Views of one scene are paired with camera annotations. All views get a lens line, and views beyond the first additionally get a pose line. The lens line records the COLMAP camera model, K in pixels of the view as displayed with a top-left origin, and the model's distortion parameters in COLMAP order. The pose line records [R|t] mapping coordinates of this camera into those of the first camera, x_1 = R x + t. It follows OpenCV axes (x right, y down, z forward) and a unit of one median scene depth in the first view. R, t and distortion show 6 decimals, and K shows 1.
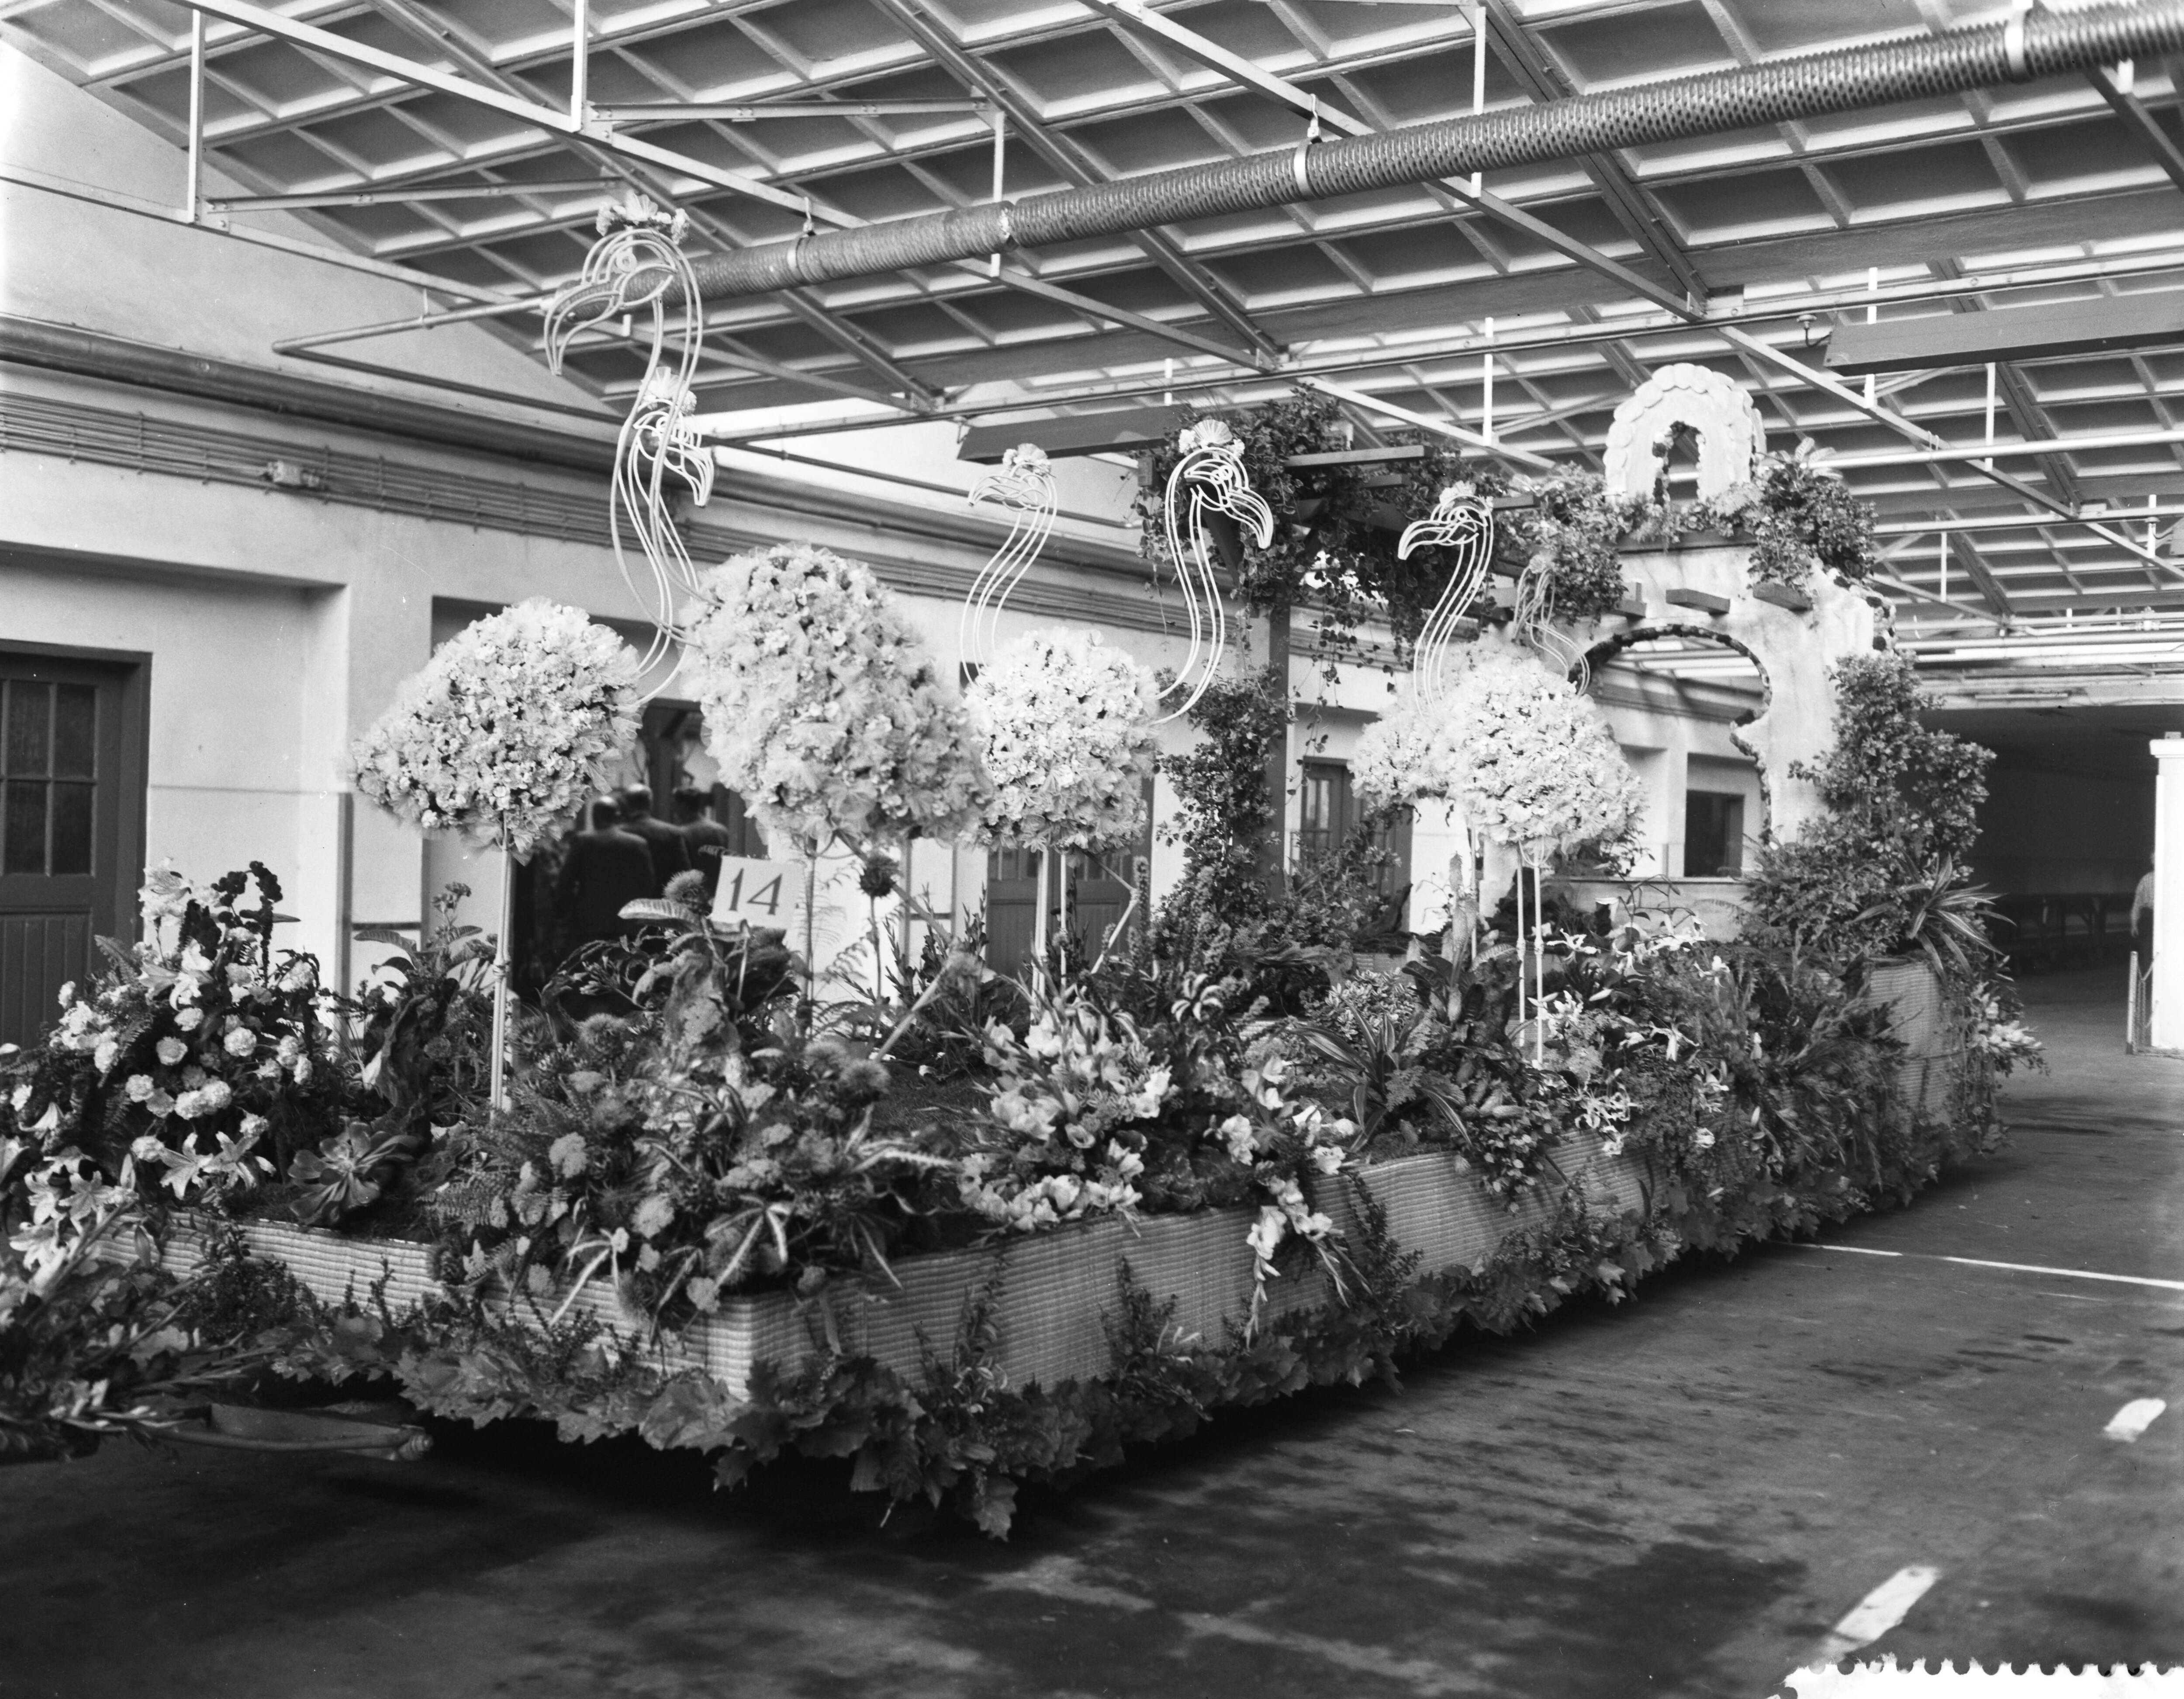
lens RADIAL K [[2438.6, 0, 1092.0], [0, 2438.6, 849.5], [0, 0, 1]] dist [-0.050644, -0.000349]
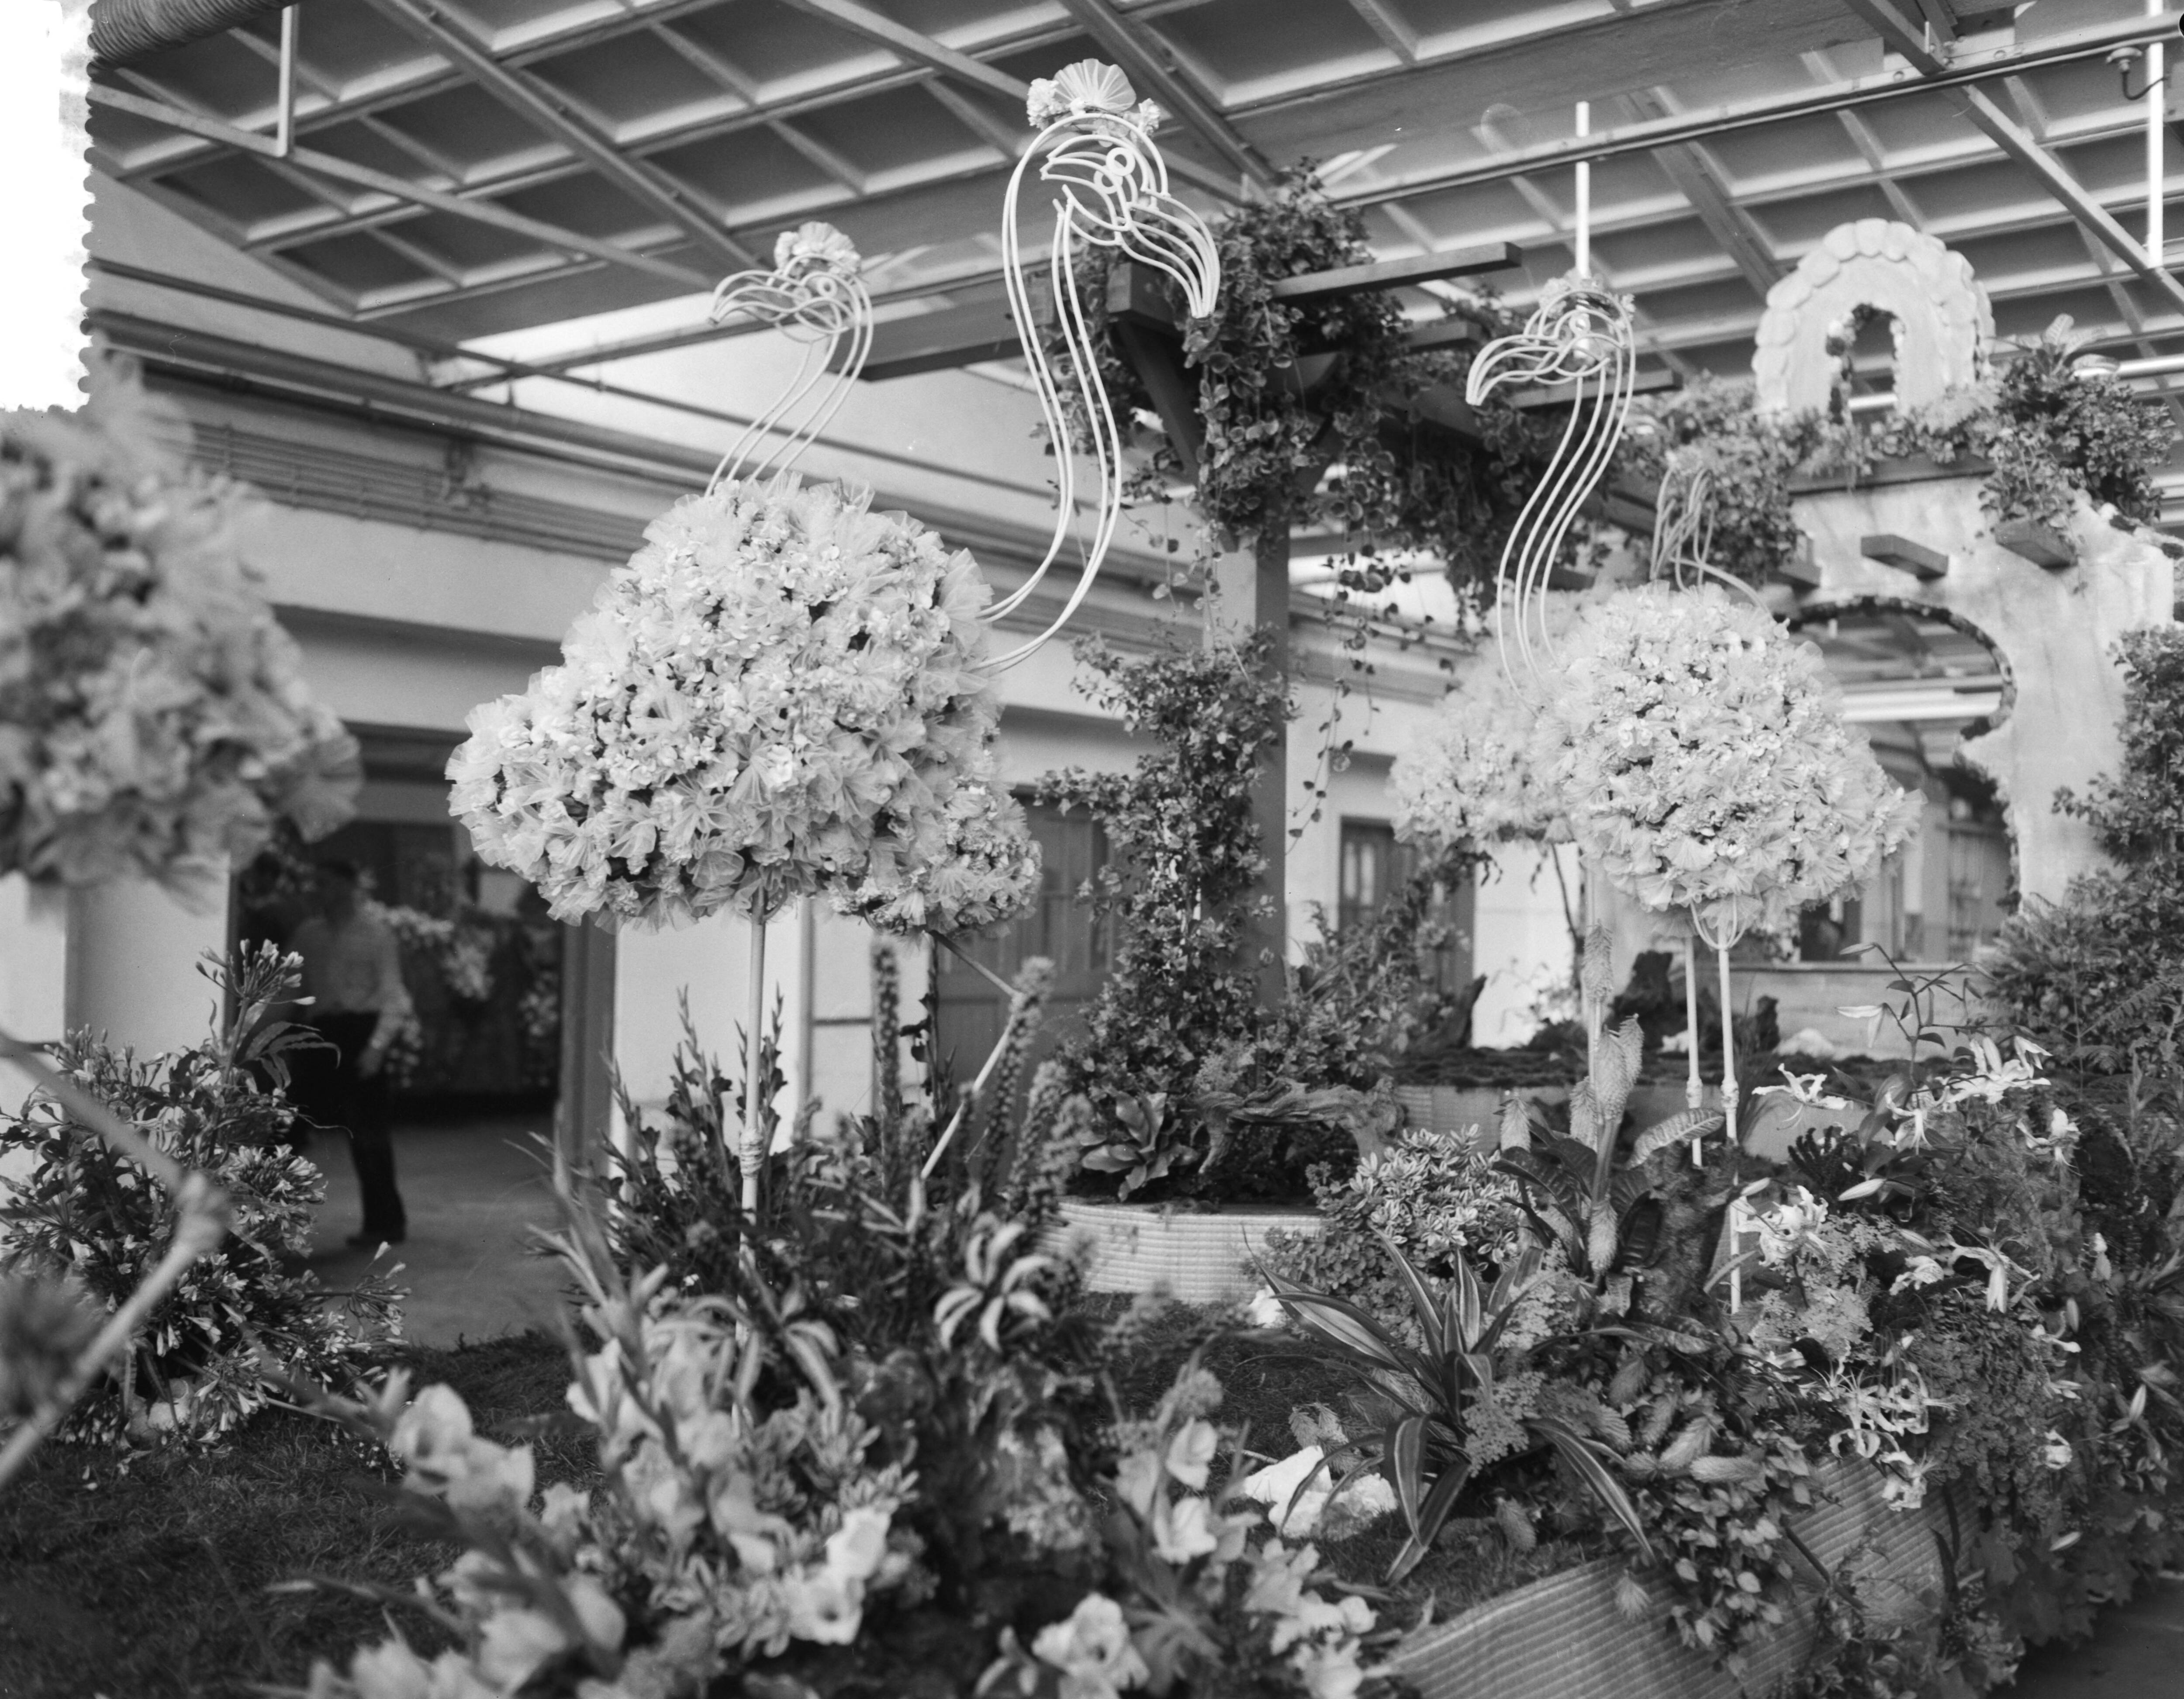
lens RADIAL K [[2336.0, 0, 1092.0], [0, 2336.0, 849.5], [0, 0, 1]] dist [-0.008000, -0.011675]
pose [[0.999577, -0.009546, -0.027459, 0.050103], [0.008524, 0.999275, -0.037099, 0.002516], [0.027793, 0.036849, 0.998934, 0.437374]]
